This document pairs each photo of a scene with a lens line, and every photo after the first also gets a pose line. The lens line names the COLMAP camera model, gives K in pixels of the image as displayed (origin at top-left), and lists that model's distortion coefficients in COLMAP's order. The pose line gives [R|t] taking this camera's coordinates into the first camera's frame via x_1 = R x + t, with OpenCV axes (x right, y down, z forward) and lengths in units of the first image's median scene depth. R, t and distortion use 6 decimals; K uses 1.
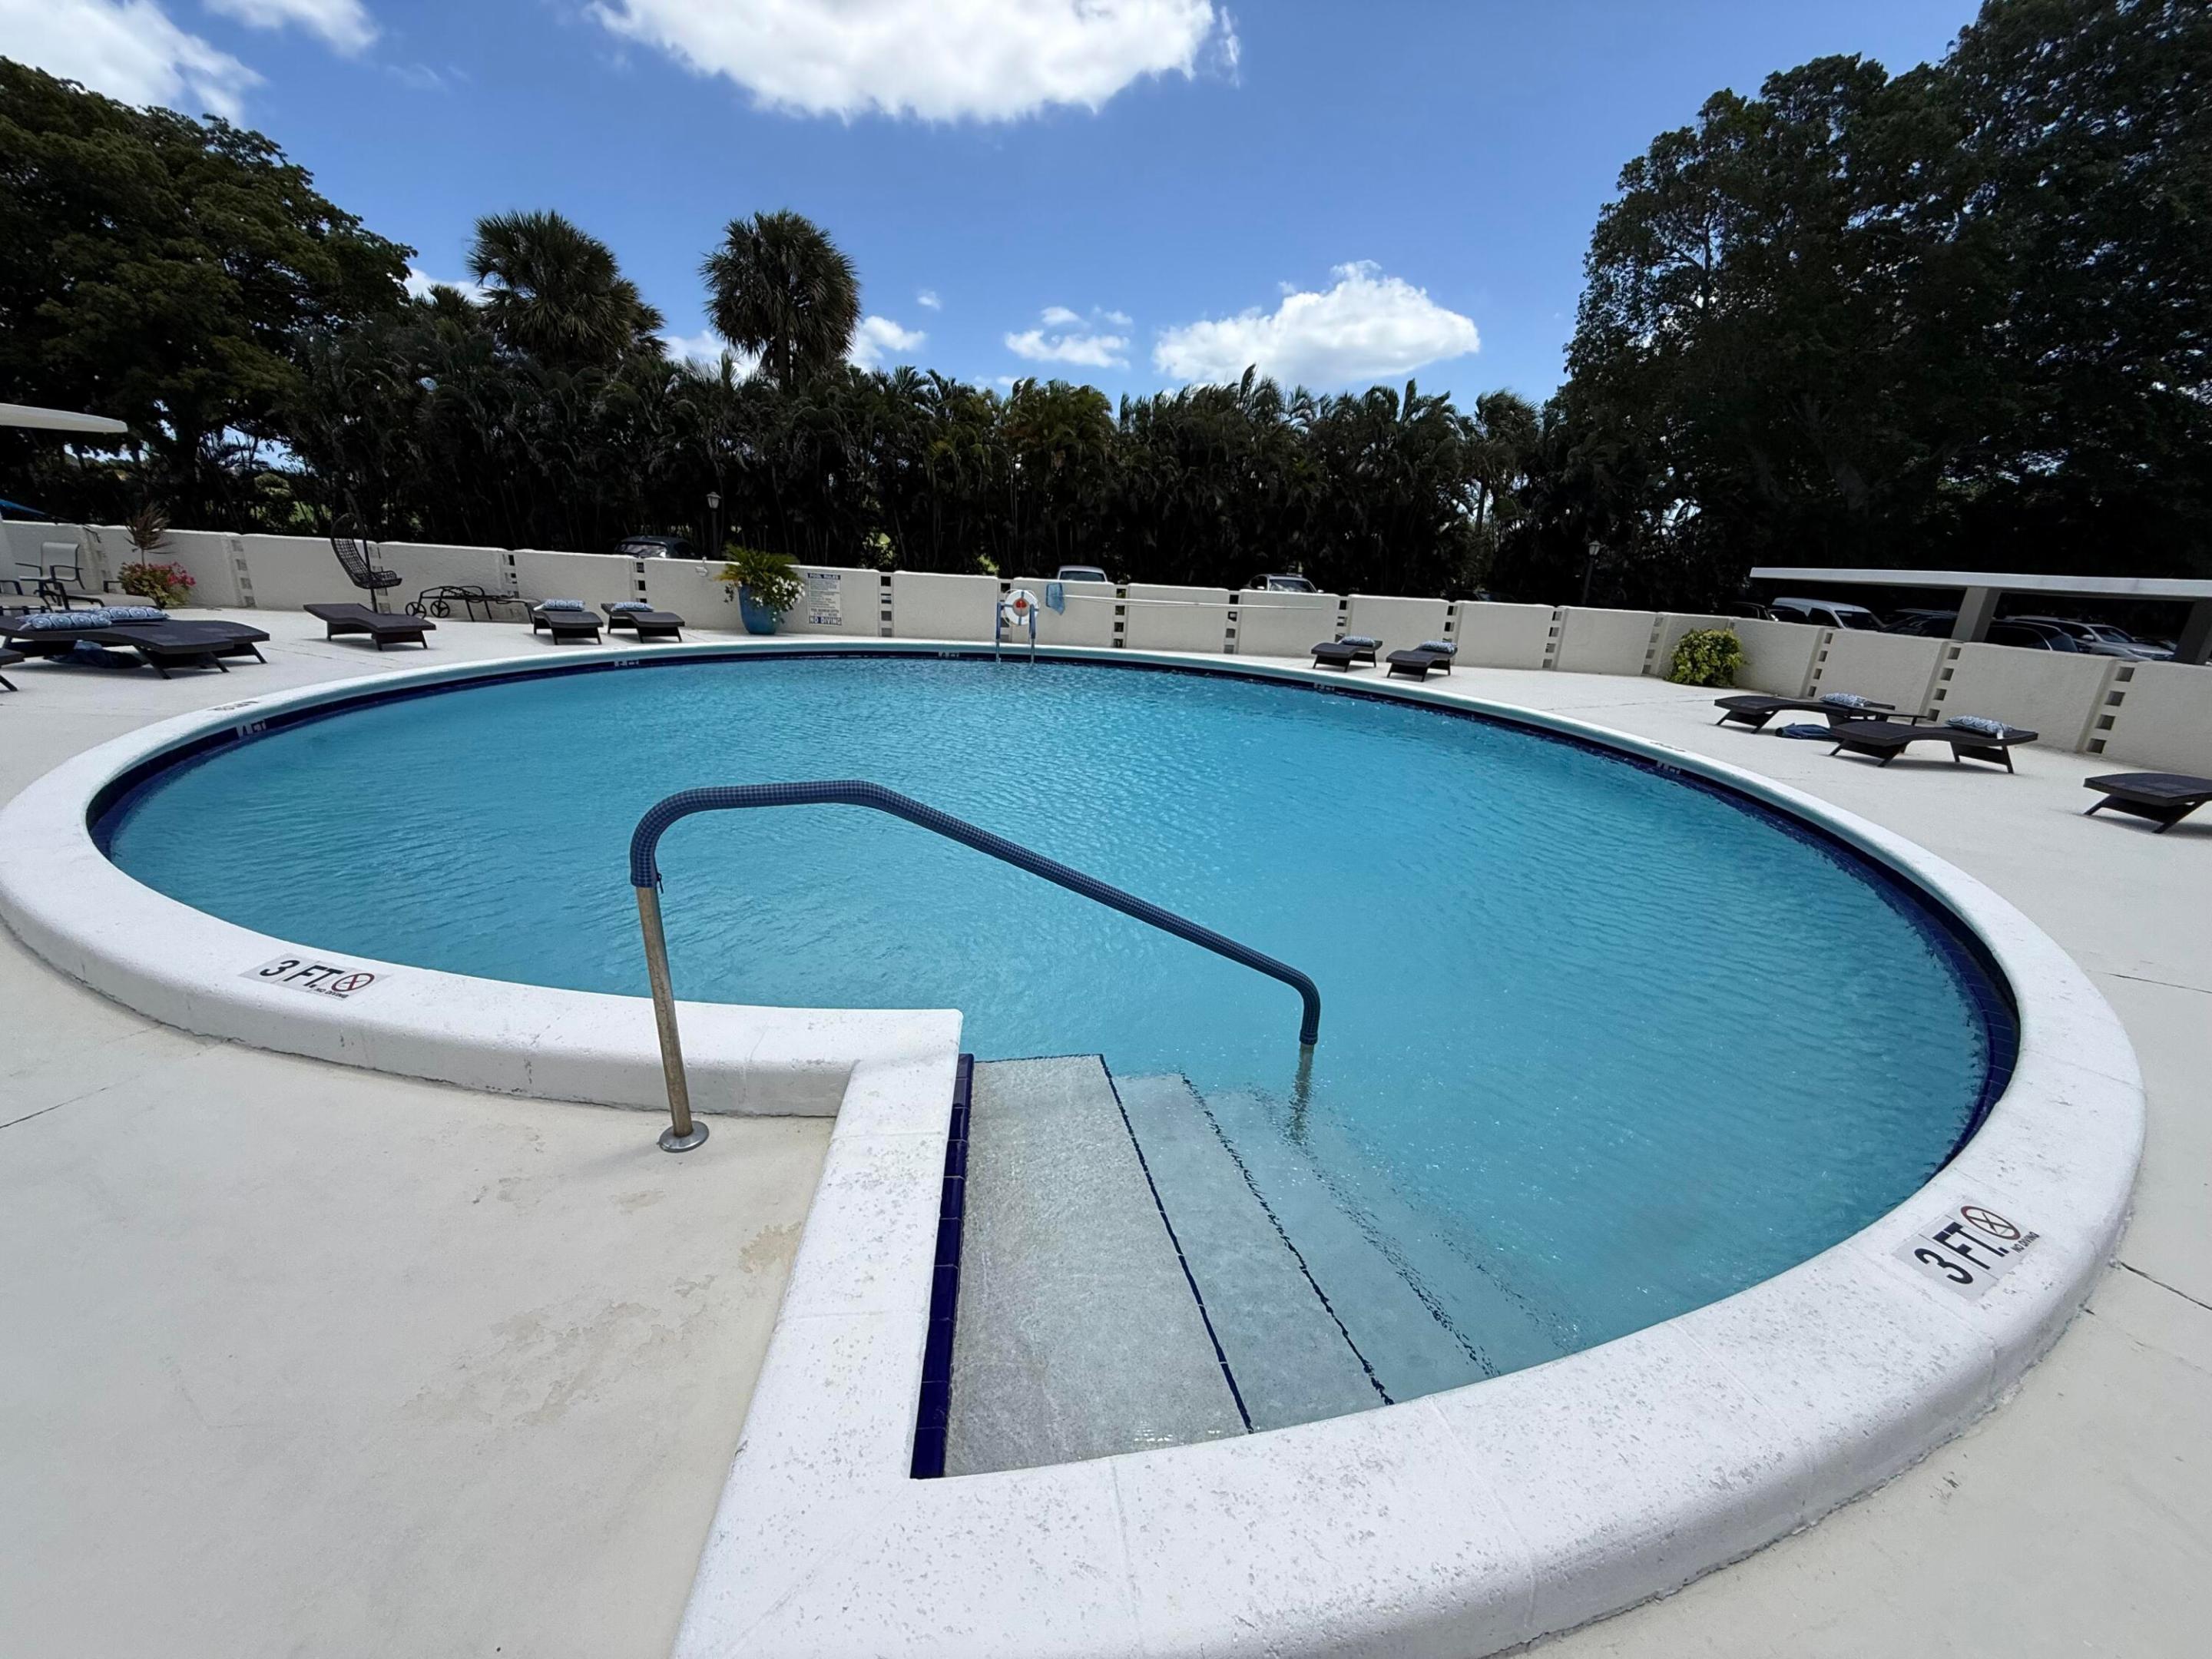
lens RADIAL K [[871.4, 0, 1093.8], [0, 871.4, 827.5], [0, 0, 1]] dist [-0.000081, -0.000239]
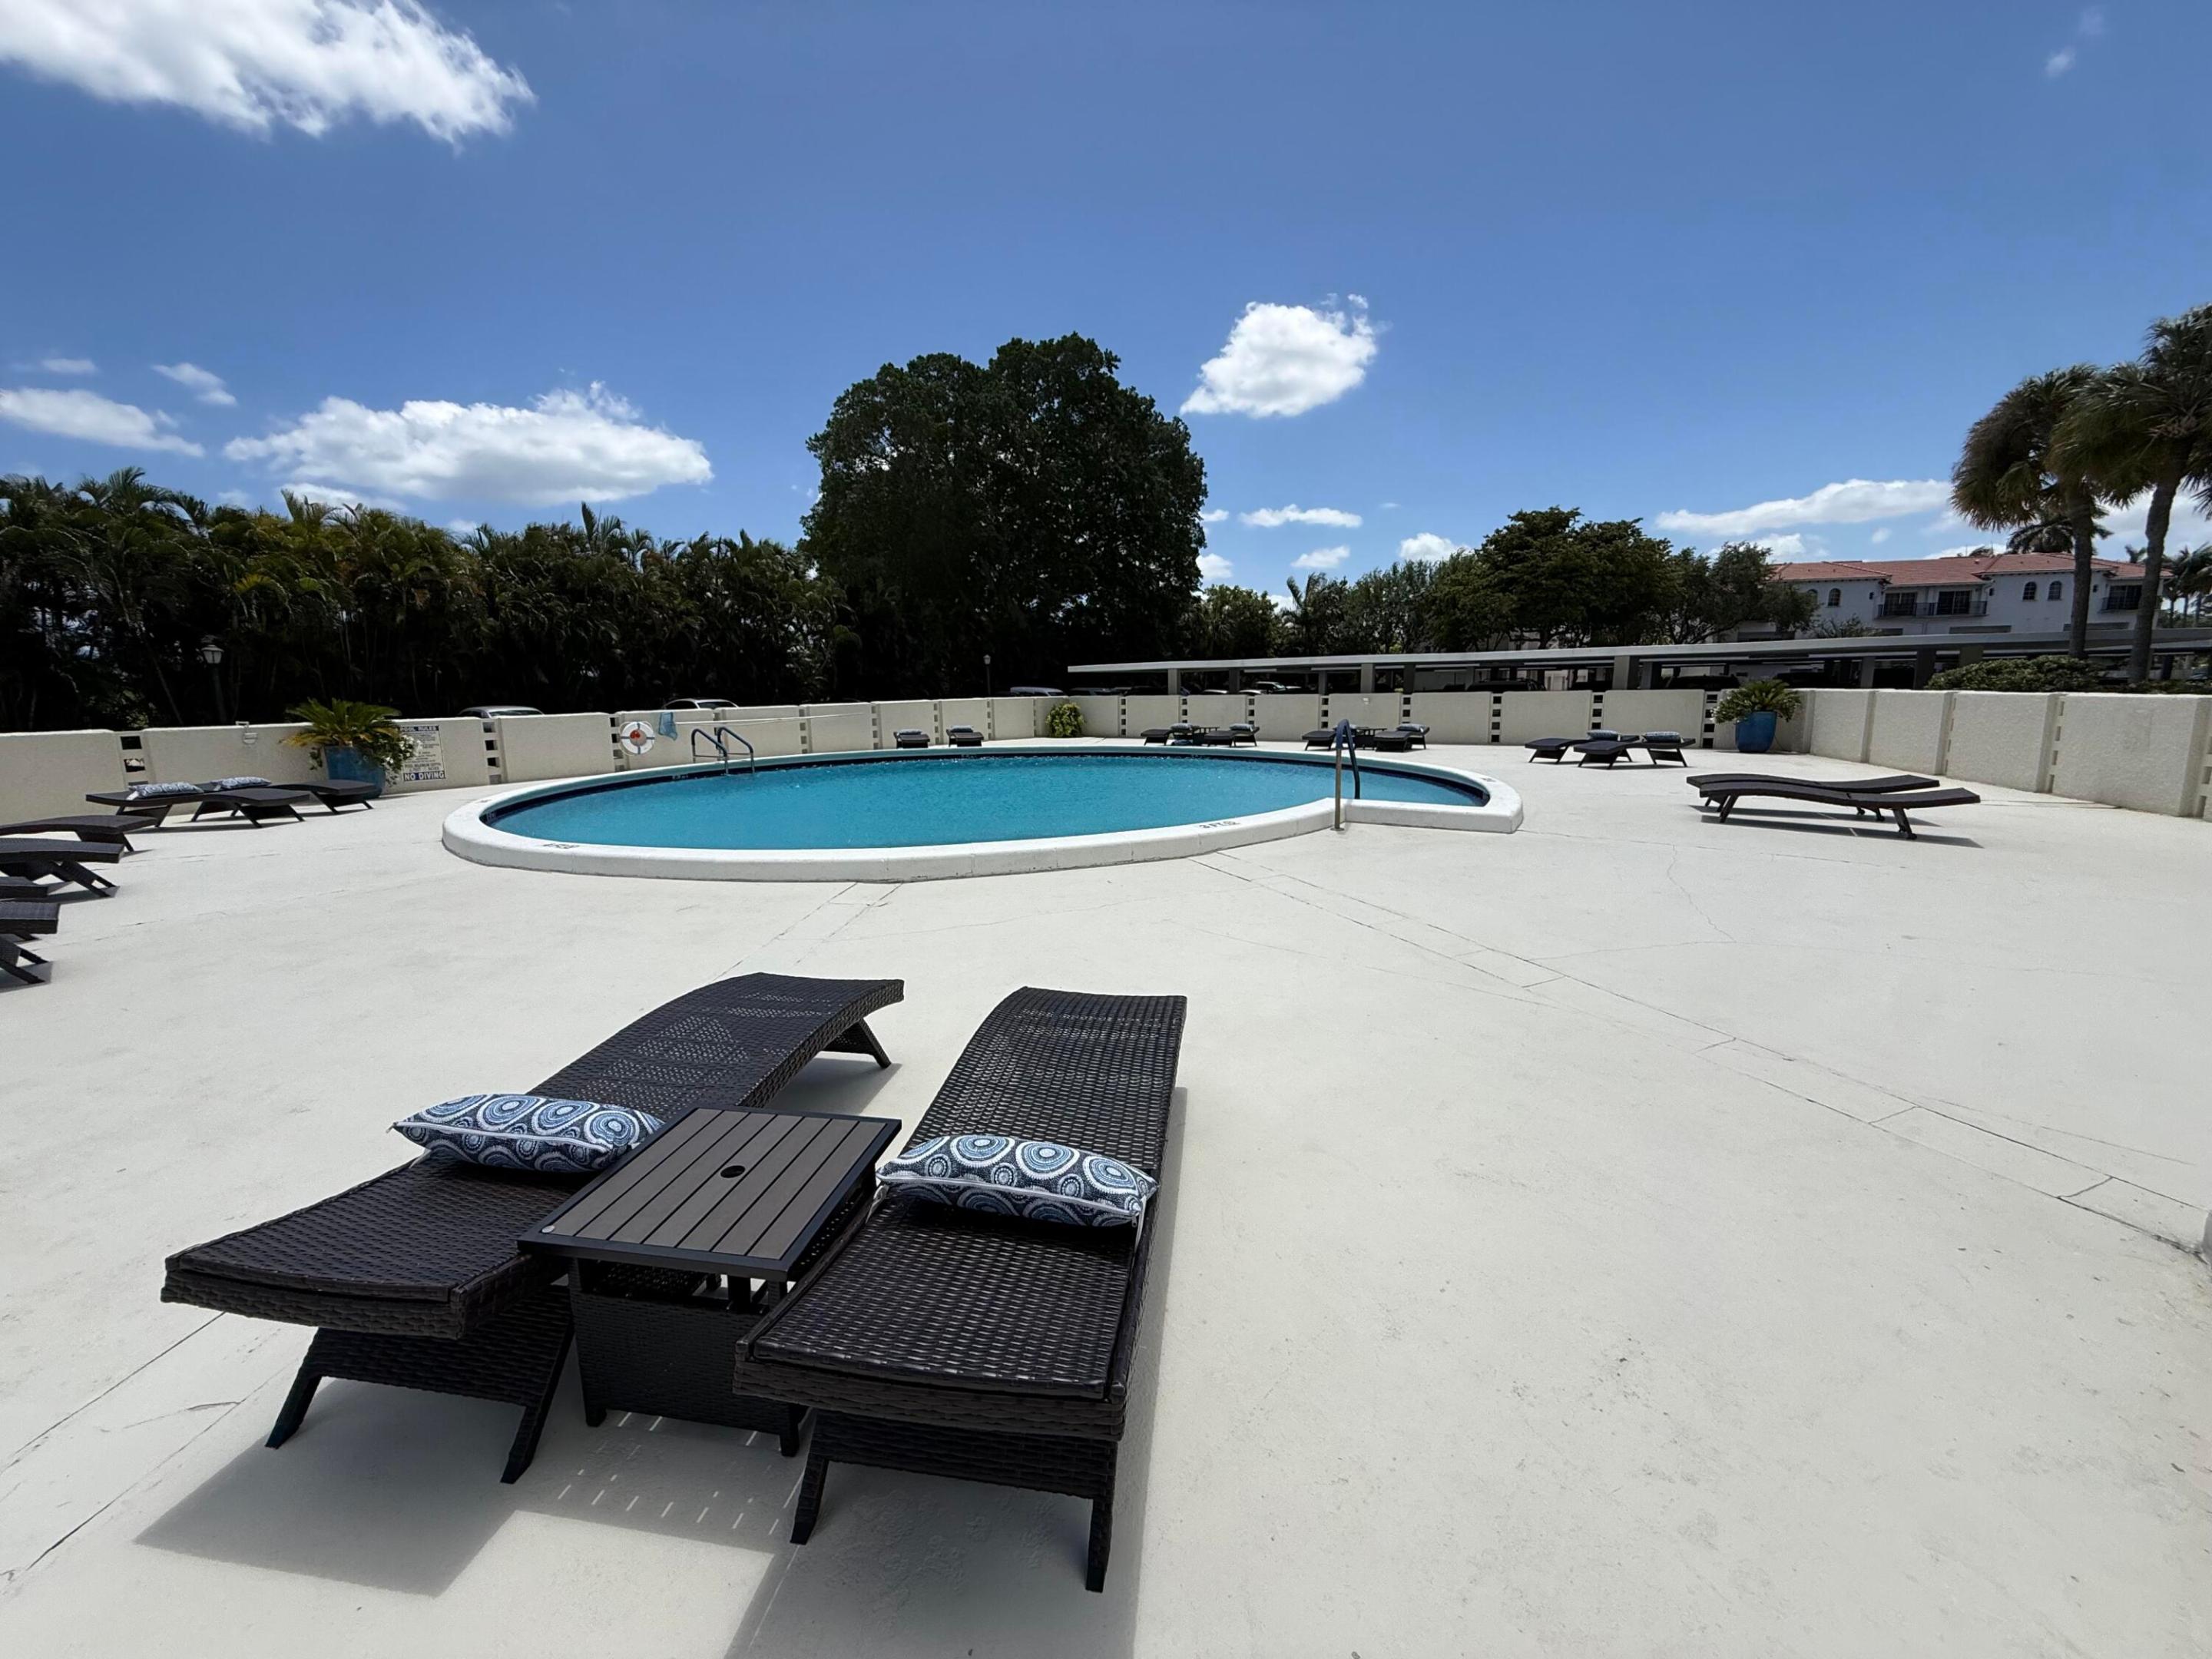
lens RADIAL K [[871.4, 0, 1093.8], [0, 871.4, 827.5], [0, 0, 1]] dist [-0.000081, -0.000239]
pose [[0.626010, -0.190181, 0.756269, -0.571329], [0.281161, 0.959622, 0.008585, 0.007682], [-0.727365, 0.207259, 0.654204, -0.111484]]
